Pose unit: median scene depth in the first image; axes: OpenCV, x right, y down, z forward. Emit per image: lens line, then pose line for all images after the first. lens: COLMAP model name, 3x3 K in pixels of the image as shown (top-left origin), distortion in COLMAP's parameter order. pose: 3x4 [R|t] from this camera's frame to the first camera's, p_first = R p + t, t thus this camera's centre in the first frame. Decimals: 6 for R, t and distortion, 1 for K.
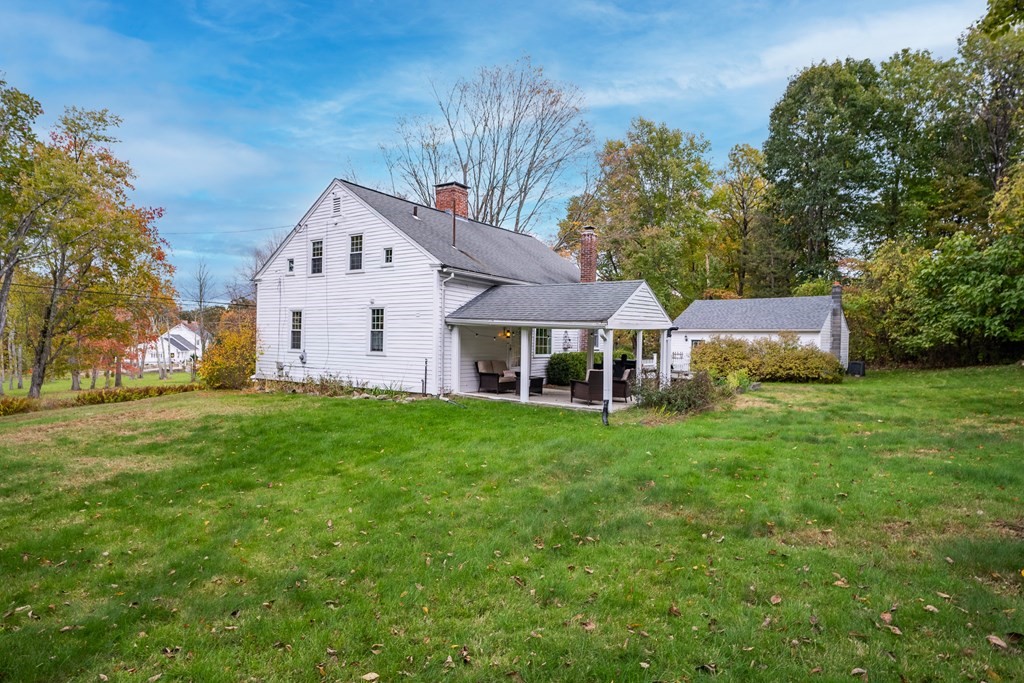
lens RADIAL K [[579.0, 0, 511.3], [0, 579.0, 343.9], [0, 0, 1]] dist [-0.000306, 0.000788]
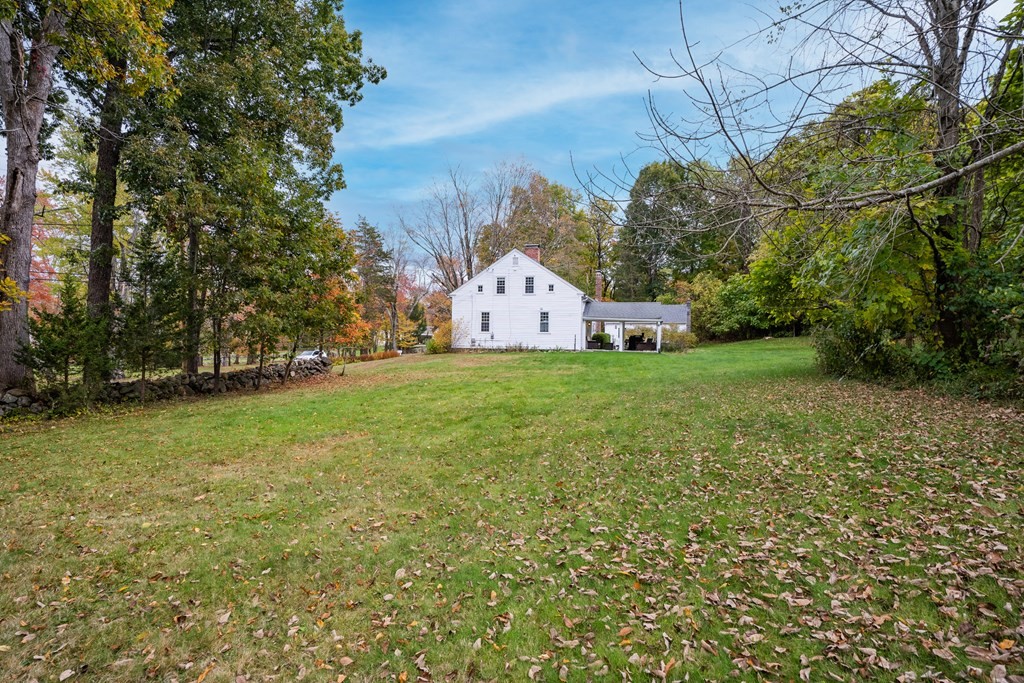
lens RADIAL K [[562.8, 0, 512.3], [0, 562.8, 338.9], [0, 0, 1]] dist [-0.000821, -0.000048]
pose [[0.935720, -0.008537, 0.352640, -1.102203], [0.007061, 0.999960, 0.005474, 0.027016], [-0.352672, -0.002632, 0.935743, -0.935733]]
